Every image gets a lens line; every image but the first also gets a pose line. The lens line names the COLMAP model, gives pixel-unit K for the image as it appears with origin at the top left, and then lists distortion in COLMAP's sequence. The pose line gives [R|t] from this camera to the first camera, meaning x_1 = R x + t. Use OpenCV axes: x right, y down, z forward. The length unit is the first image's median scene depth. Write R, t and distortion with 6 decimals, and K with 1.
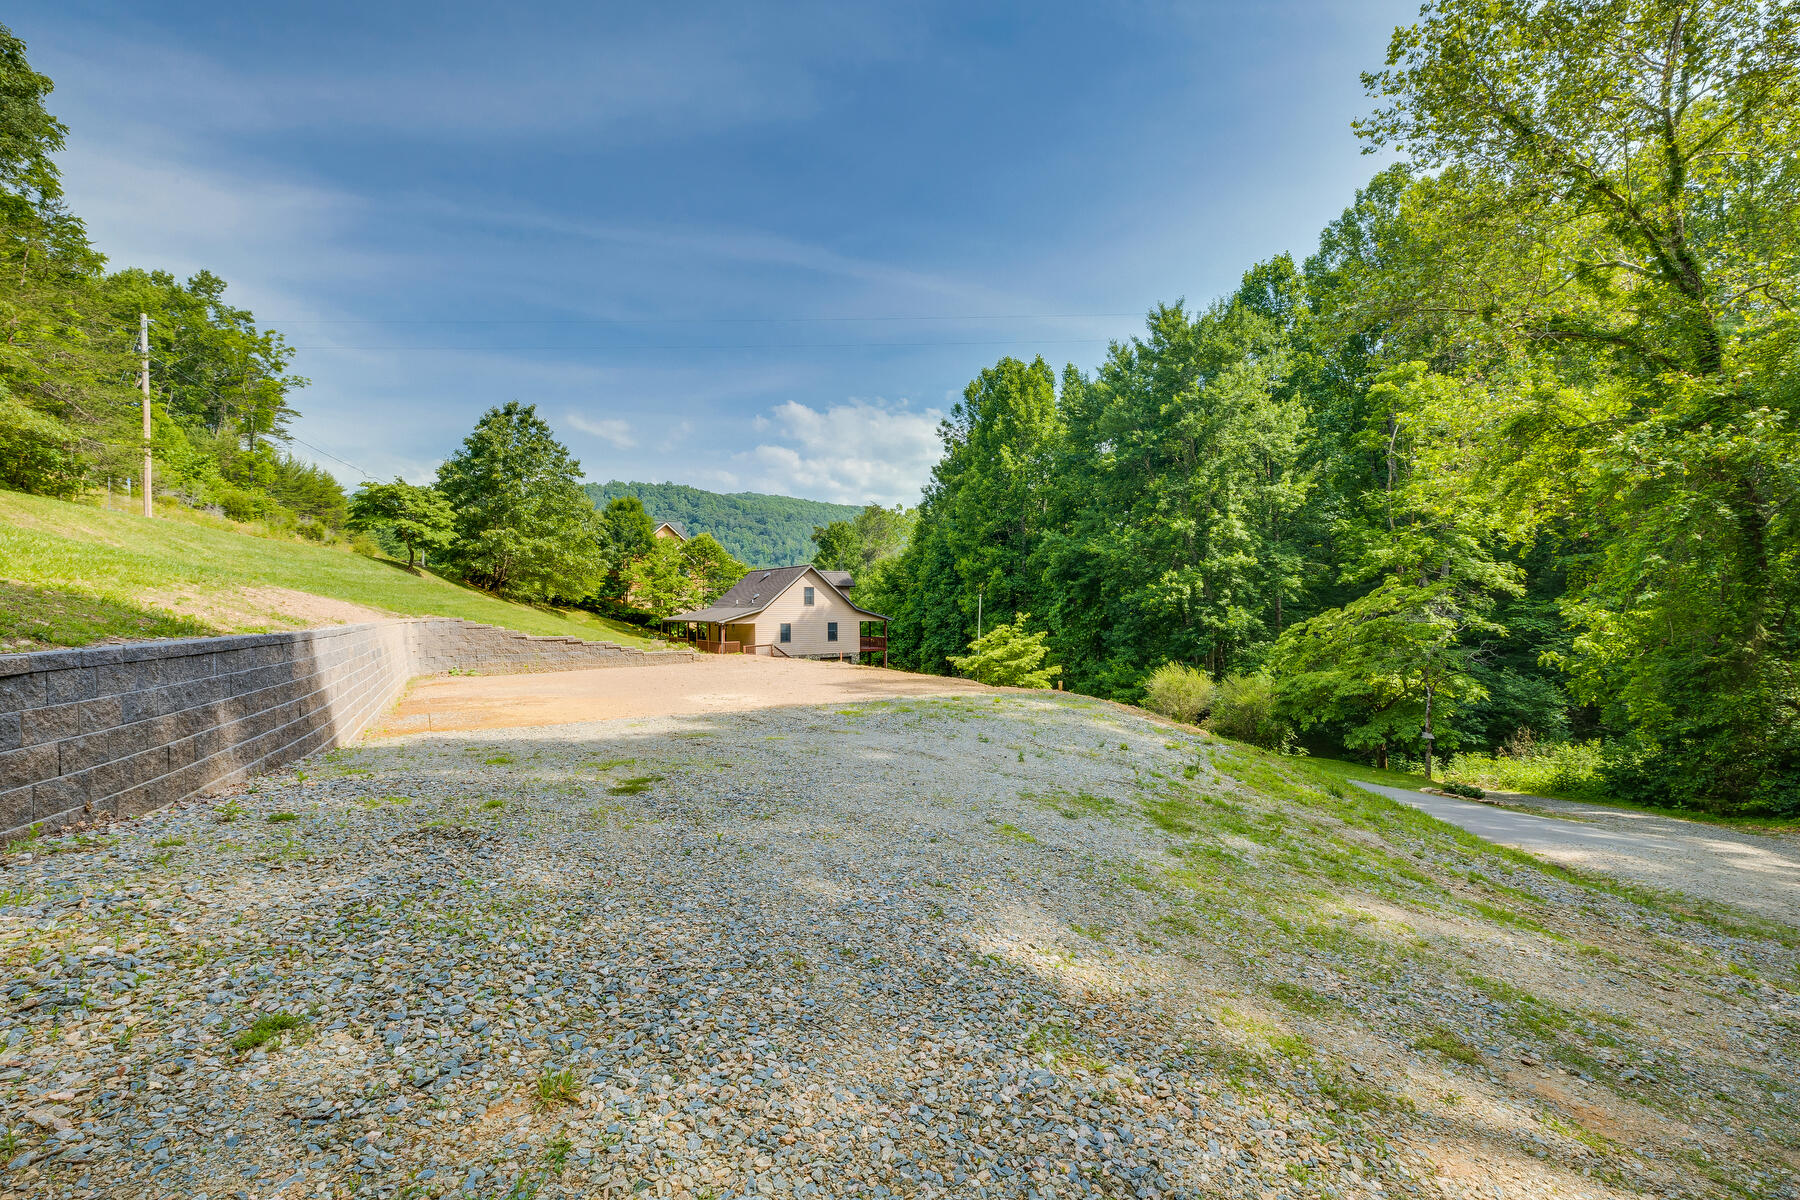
lens RADIAL K [[824.9, 0, 902.4], [0, 824.9, 601.6], [0, 0, 1]] dist [0.009521, -0.000353]
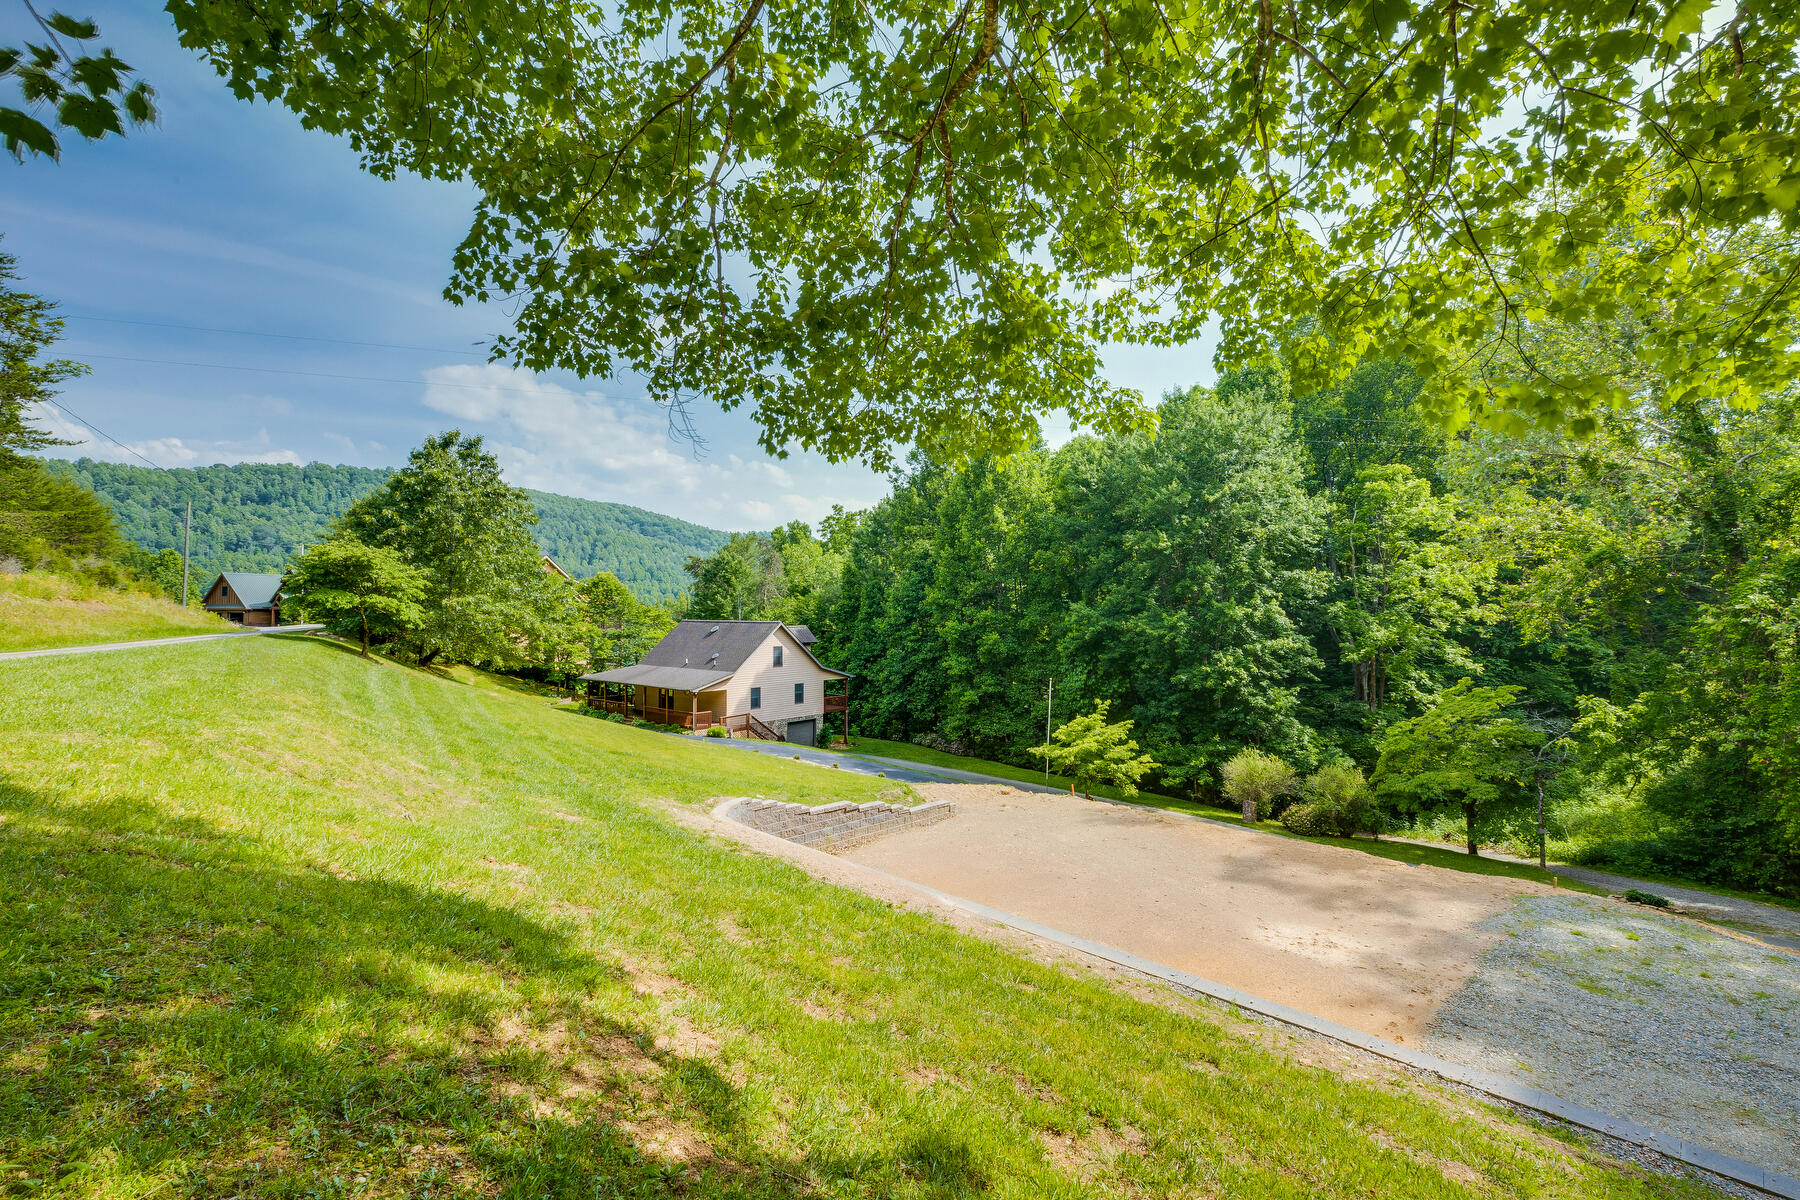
lens RADIAL K [[824.9, 0, 899.6], [0, 824.9, 602.7], [0, 0, 1]] dist [0.009521, -0.000353]
pose [[0.956185, 0.007550, 0.292666, -0.272249], [-0.008361, 0.999964, 0.001518, -0.073504], [-0.292644, -0.003898, 0.956214, 0.089995]]
